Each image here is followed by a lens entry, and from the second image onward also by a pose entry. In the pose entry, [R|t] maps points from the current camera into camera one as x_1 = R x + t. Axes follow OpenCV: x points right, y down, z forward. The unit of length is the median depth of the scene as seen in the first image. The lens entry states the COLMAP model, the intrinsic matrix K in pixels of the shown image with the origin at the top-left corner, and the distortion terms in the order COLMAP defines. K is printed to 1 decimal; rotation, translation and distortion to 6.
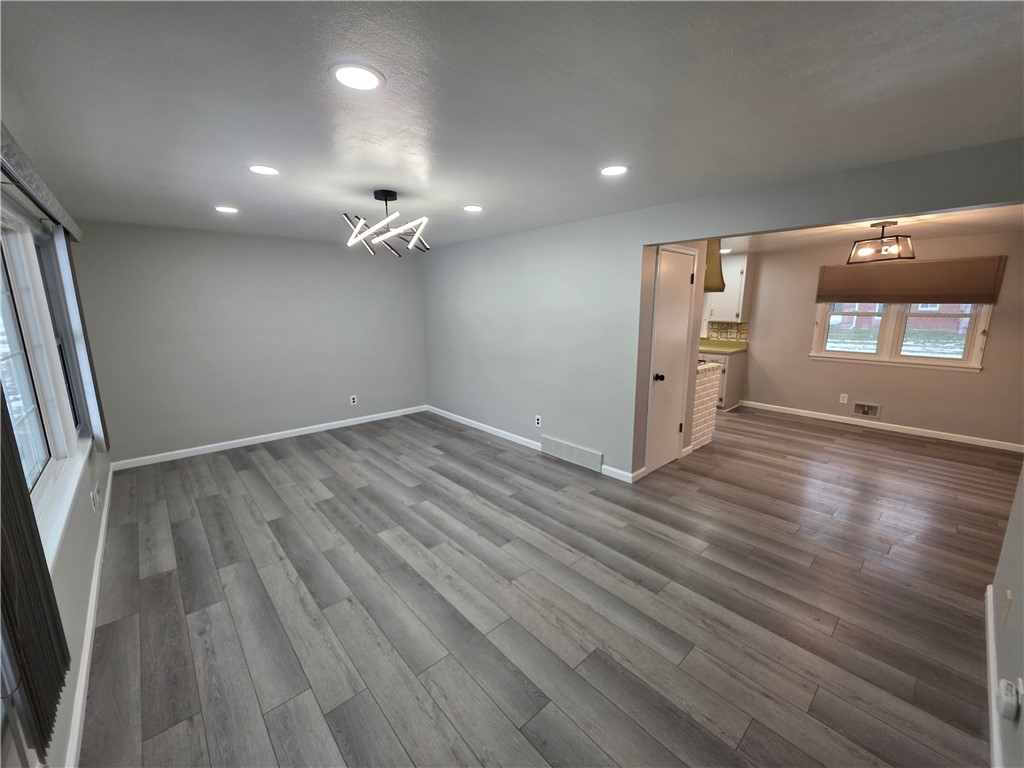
lens RADIAL K [[409.8, 0, 515.9], [0, 409.8, 389.0], [0, 0, 1]] dist [0.002509, 0.000313]
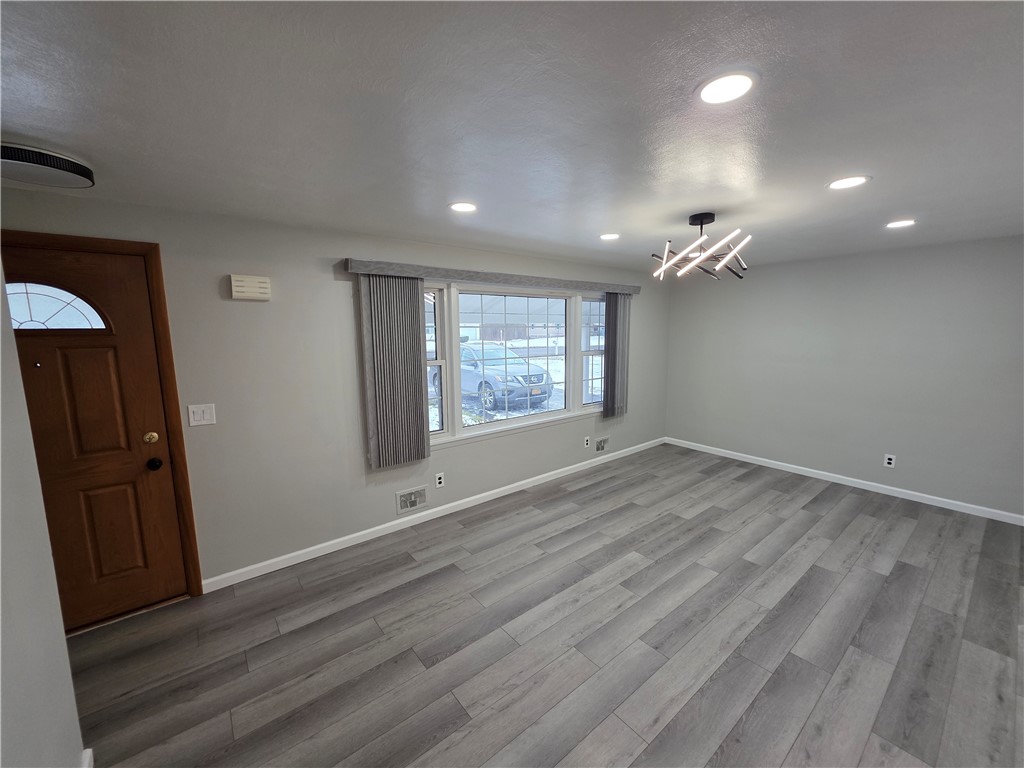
lens RADIAL K [[409.8, 0, 513.3], [0, 409.8, 382.0], [0, 0, 1]] dist [0.002509, 0.000313]
pose [[-0.065546, 0.131080, -0.989203, 0.606320], [-0.196554, 0.970216, 0.141588, -0.140235], [0.978300, 0.203713, -0.037829, 0.600785]]
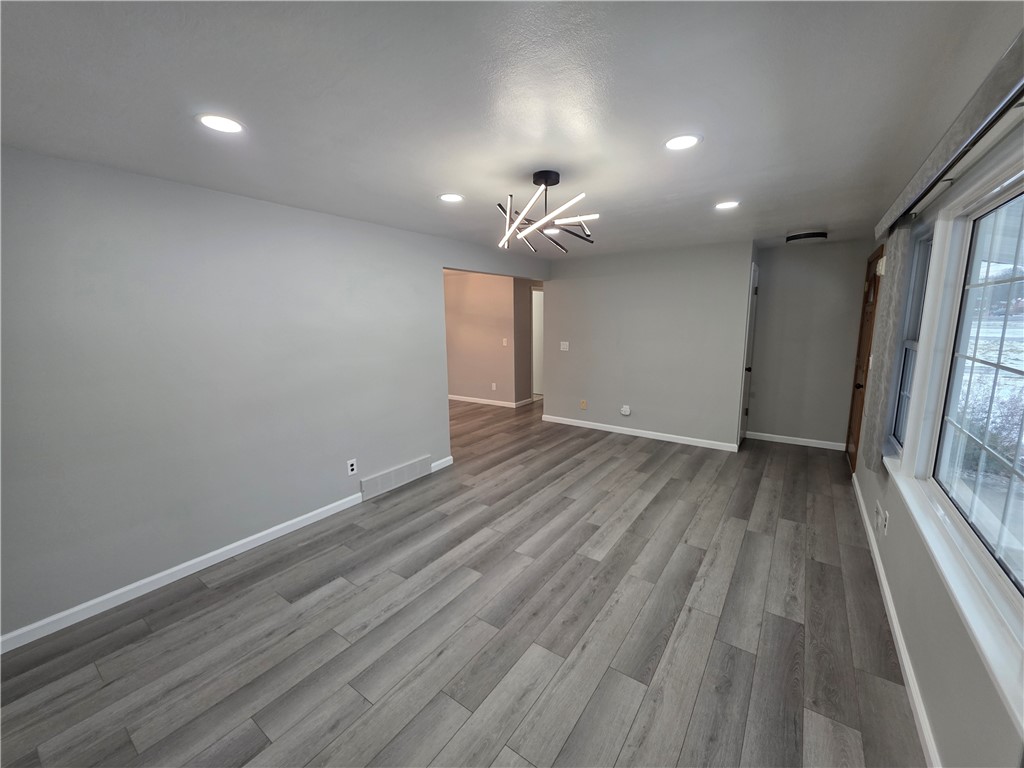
lens RADIAL K [[409.8, 0, 513.9], [0, 409.8, 382.4], [0, 0, 1]] dist [0.002509, 0.000313]
pose [[-0.210225, -0.147219, 0.966505, -1.028229], [0.213873, 0.957726, 0.192402, -0.220255], [-0.953973, 0.247157, -0.169852, 1.141232]]
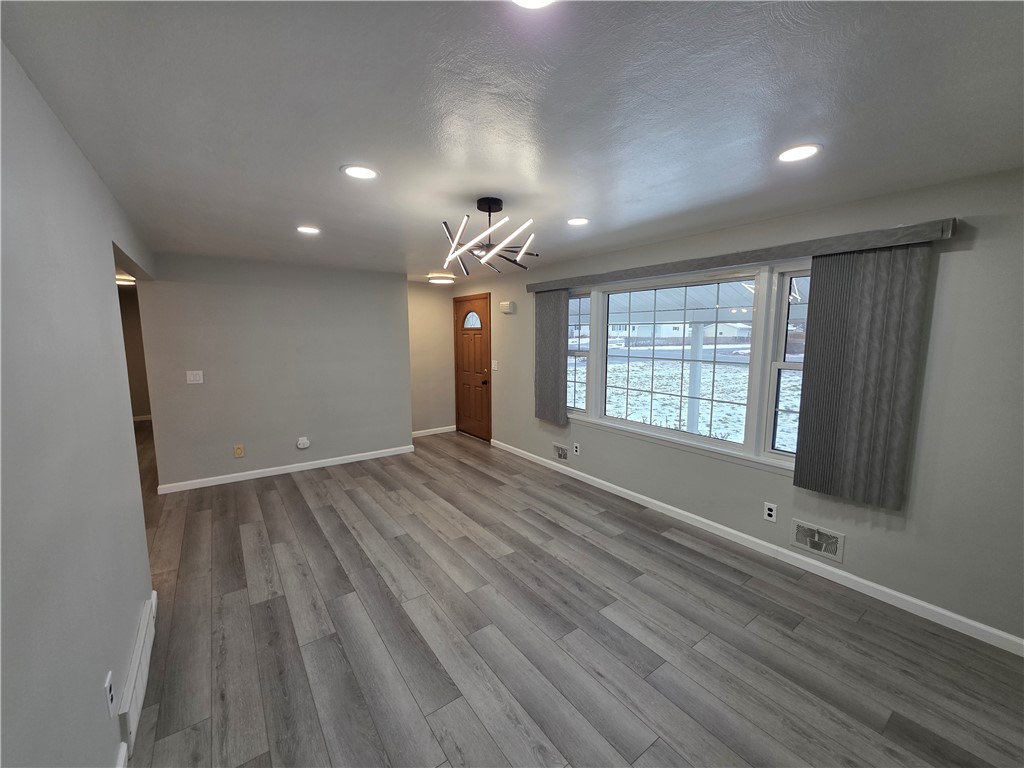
lens RADIAL K [[409.8, 0, 512.5], [0, 409.8, 382.2], [0, 0, 1]] dist [0.002509, 0.000313]
pose [[-0.993449, -0.009296, 0.113895, -0.411781], [0.027797, 0.947091, 0.319759, -0.346657], [-0.110842, 0.320831, -0.940628, 1.687364]]
